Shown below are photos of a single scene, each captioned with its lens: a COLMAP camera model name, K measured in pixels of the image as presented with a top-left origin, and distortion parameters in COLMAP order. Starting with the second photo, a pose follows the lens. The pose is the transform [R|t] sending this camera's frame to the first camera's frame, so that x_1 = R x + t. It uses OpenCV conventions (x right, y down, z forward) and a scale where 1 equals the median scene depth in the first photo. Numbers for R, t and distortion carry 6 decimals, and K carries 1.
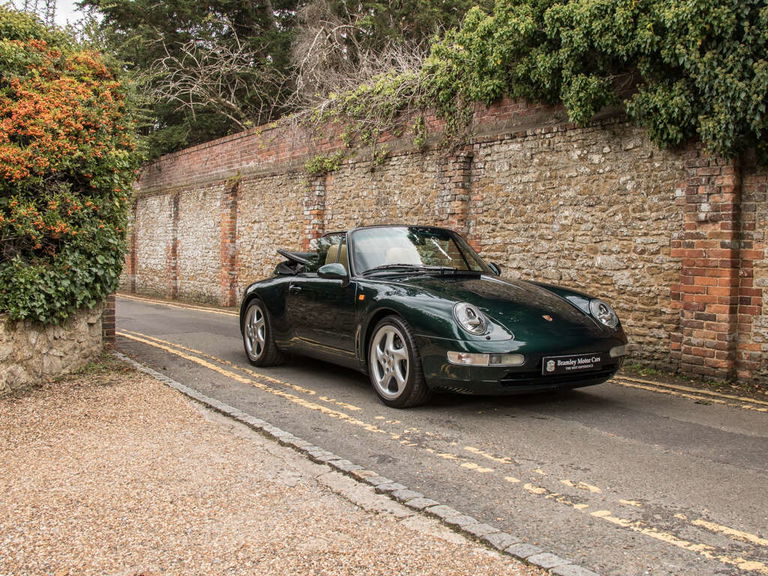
lens RADIAL K [[809.2, 0, 384.0], [0, 809.2, 288.0], [0, 0, 1]] dist [-0.092035, 0.046849]
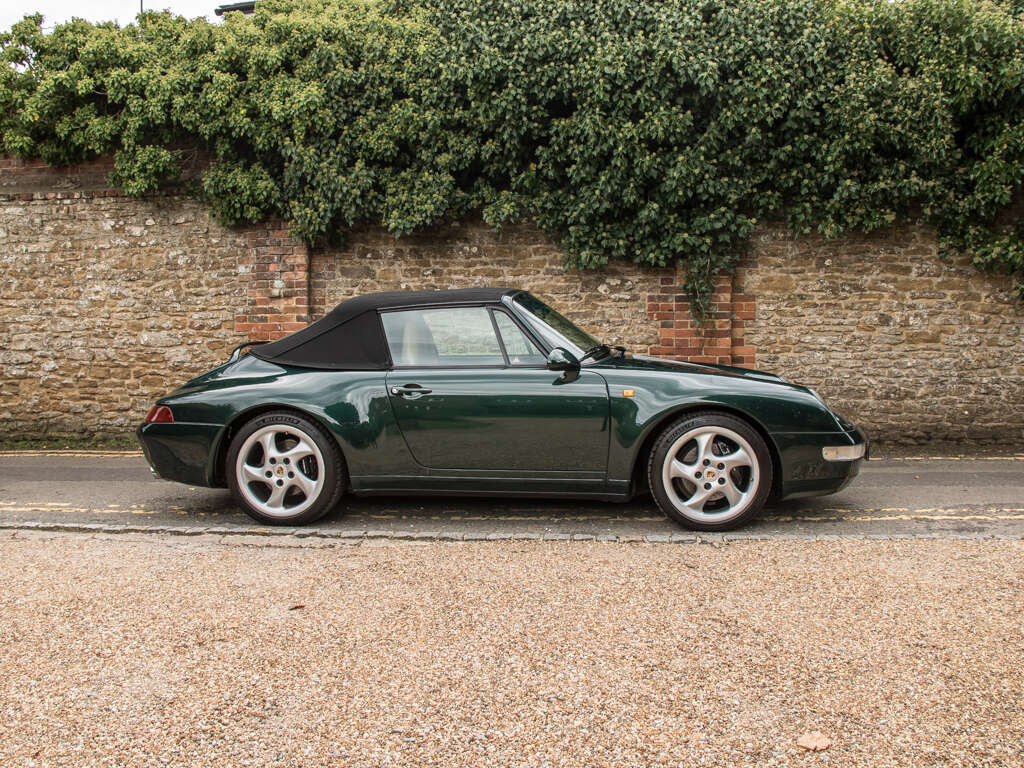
lens RADIAL K [[942.8, 0, 512.0], [0, 942.8, 384.0], [0, 0, 1]] dist [-0.175840, 0.123141]
pose [[0.641996, -0.066220, 0.763843, -0.309094], [0.052140, 0.997728, 0.042674, -0.003285], [-0.764933, 0.012430, 0.643990, -0.038678]]
